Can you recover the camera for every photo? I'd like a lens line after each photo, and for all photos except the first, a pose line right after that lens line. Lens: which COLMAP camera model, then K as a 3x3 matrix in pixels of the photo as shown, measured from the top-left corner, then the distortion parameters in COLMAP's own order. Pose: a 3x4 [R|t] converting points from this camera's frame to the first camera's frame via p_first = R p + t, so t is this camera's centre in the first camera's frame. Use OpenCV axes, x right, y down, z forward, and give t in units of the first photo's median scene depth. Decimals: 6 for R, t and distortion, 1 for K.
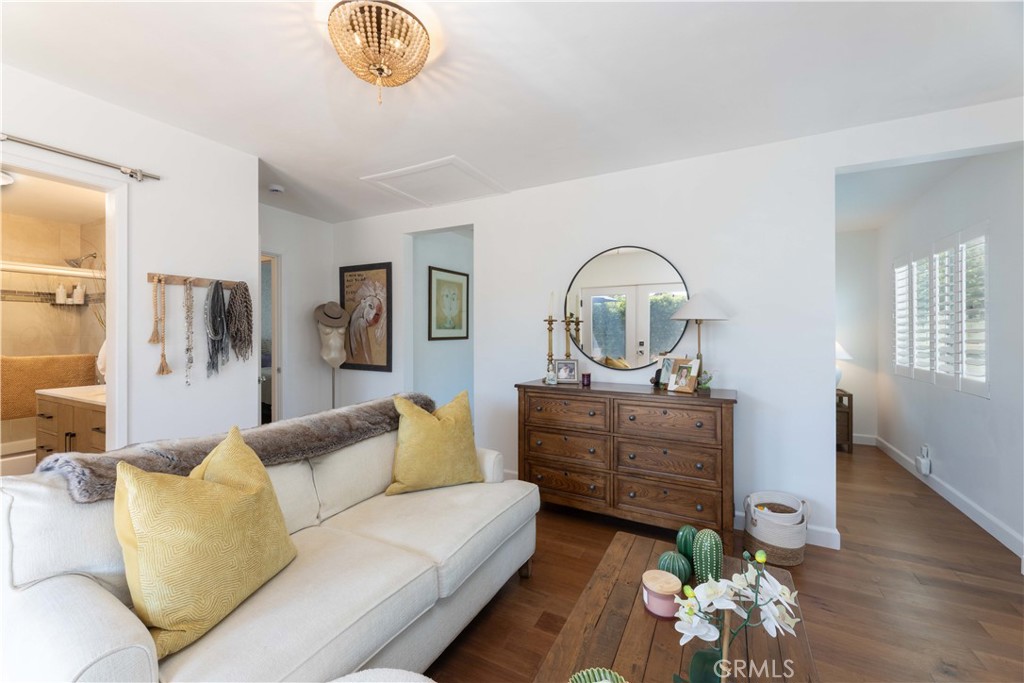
lens RADIAL K [[411.2, 0, 507.4], [0, 411.2, 335.0], [0, 0, 1]] dist [0.002628, 0.000009]
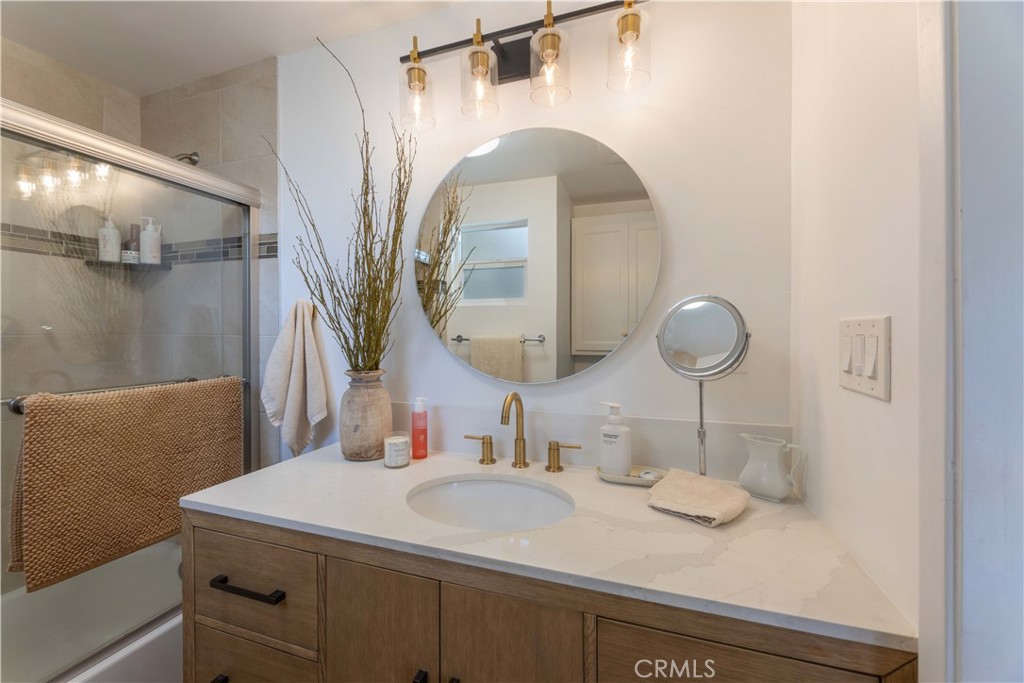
lens RADIAL K [[411.2, 0, 512.0], [0, 411.2, 334.3], [0, 0, 1]] dist [0.002628, 0.000009]
pose [[0.987068, -0.001553, 0.160296, -0.720558], [0.000110, 0.999959, 0.009011, -0.001403], [-0.160303, -0.008877, 0.987028, 0.484832]]
